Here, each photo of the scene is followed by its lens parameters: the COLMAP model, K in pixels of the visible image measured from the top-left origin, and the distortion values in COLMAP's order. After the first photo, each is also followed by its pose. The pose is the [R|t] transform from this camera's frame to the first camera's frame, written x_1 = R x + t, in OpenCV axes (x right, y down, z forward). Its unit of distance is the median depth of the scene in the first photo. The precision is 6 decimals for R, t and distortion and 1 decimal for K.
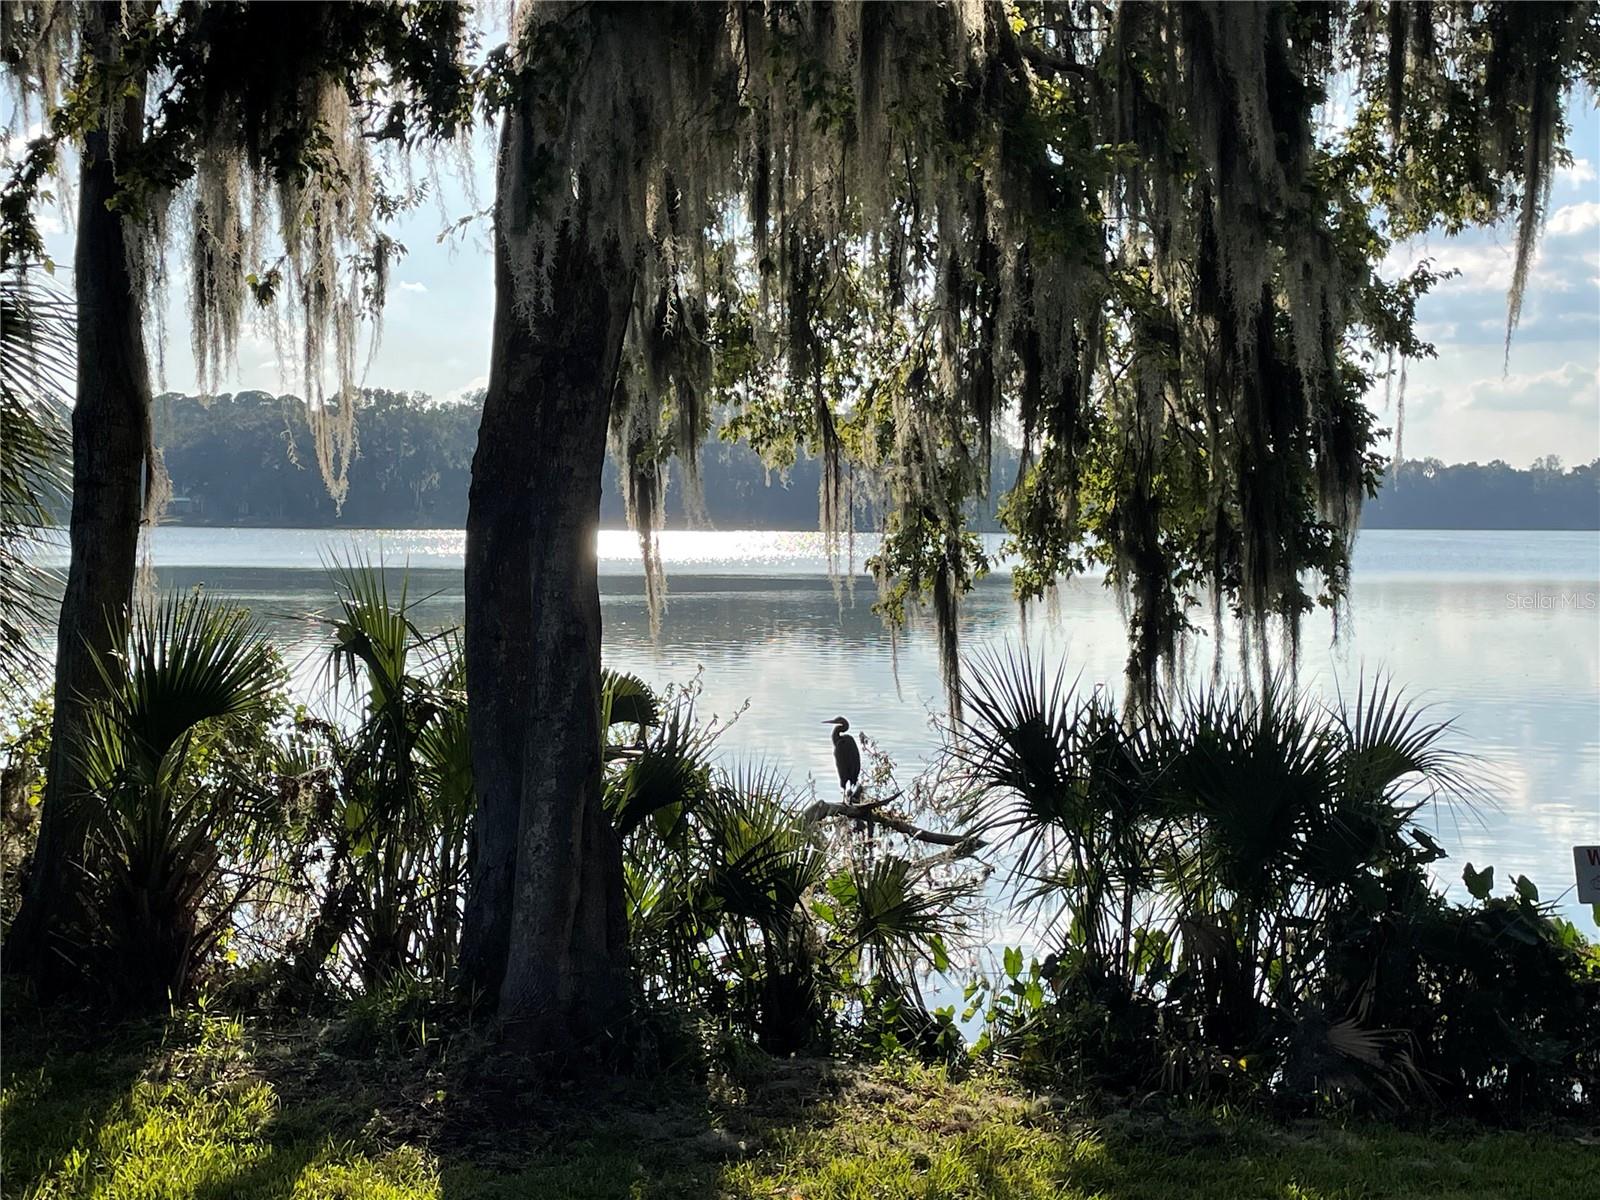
lens RADIAL K [[2287.7, 0, 800.0], [0, 2287.7, 600.0], [0, 0, 1]] dist [-0.023010, -0.044229]
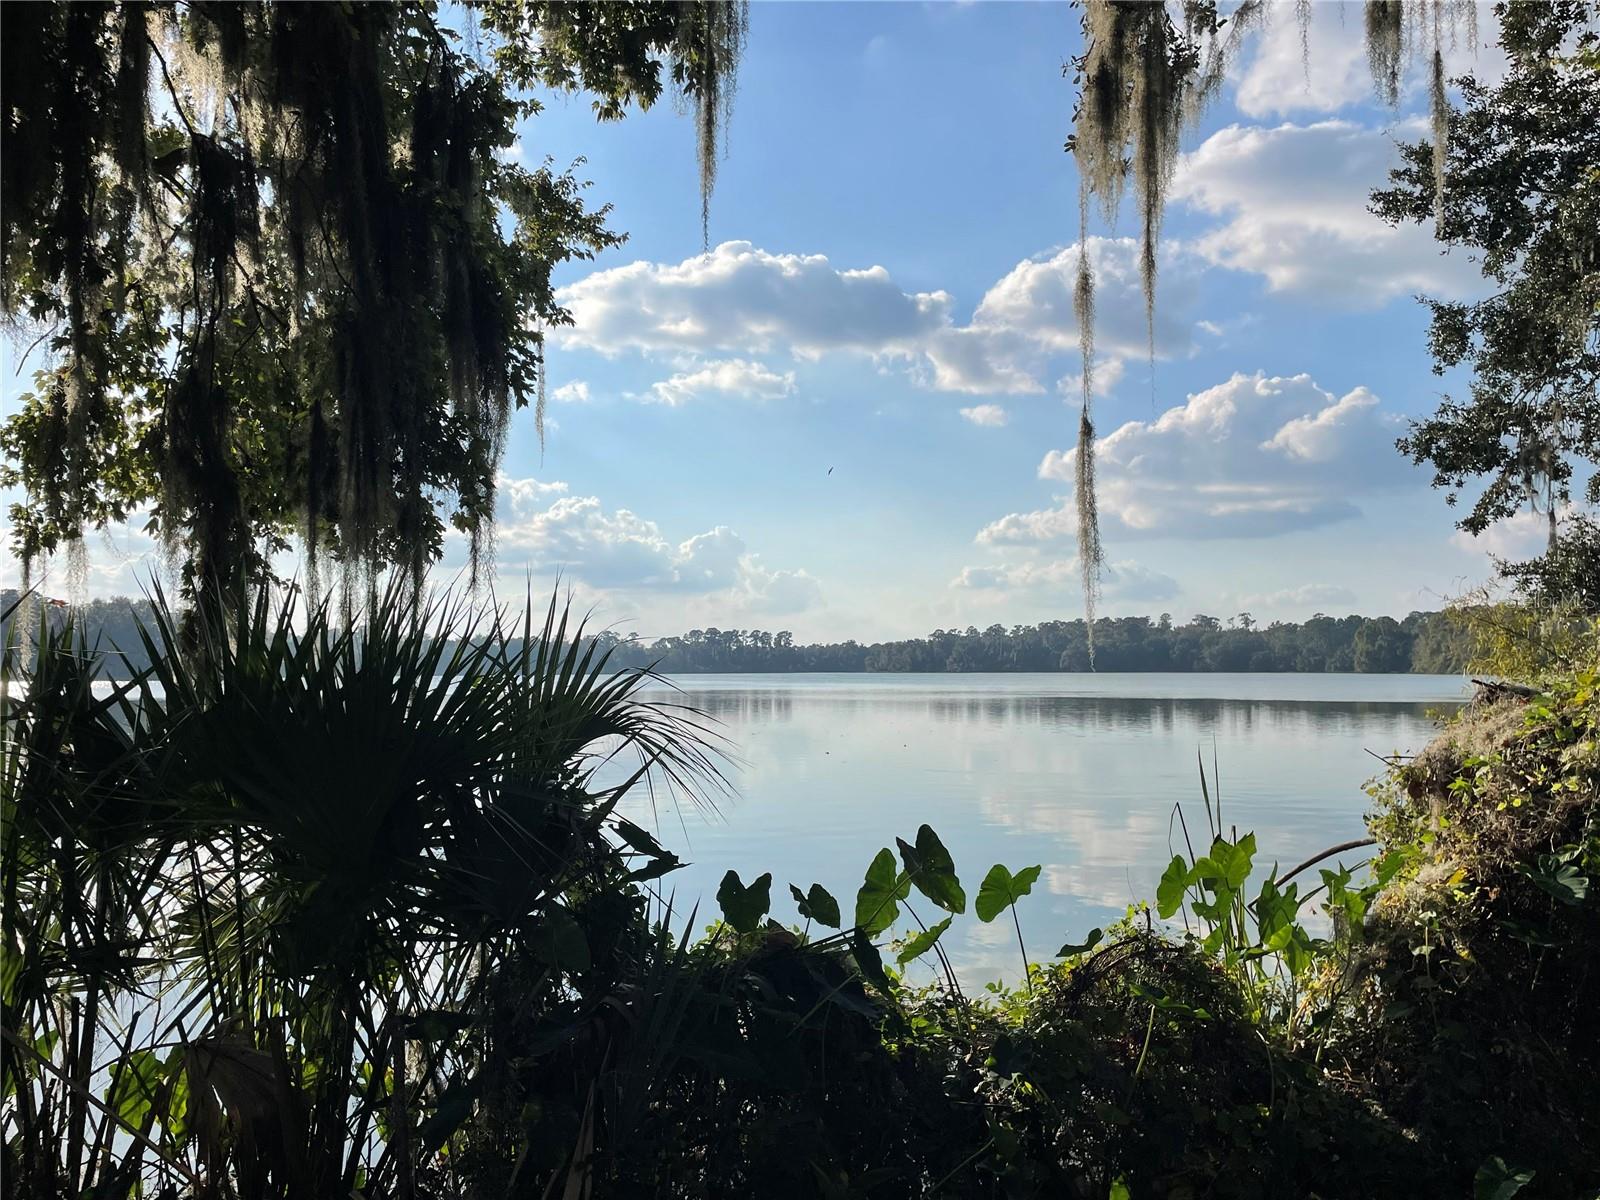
lens RADIAL K [[1031.1, 0, 800.0], [0, 1031.1, 600.0], [0, 0, 1]] dist [-0.035604, -0.001218]
pose [[0.839658, 0.030421, 0.542262, 0.151589], [0.043858, 0.991372, -0.123527, 0.074142], [-0.541341, 0.127503, 0.831079, 0.709537]]
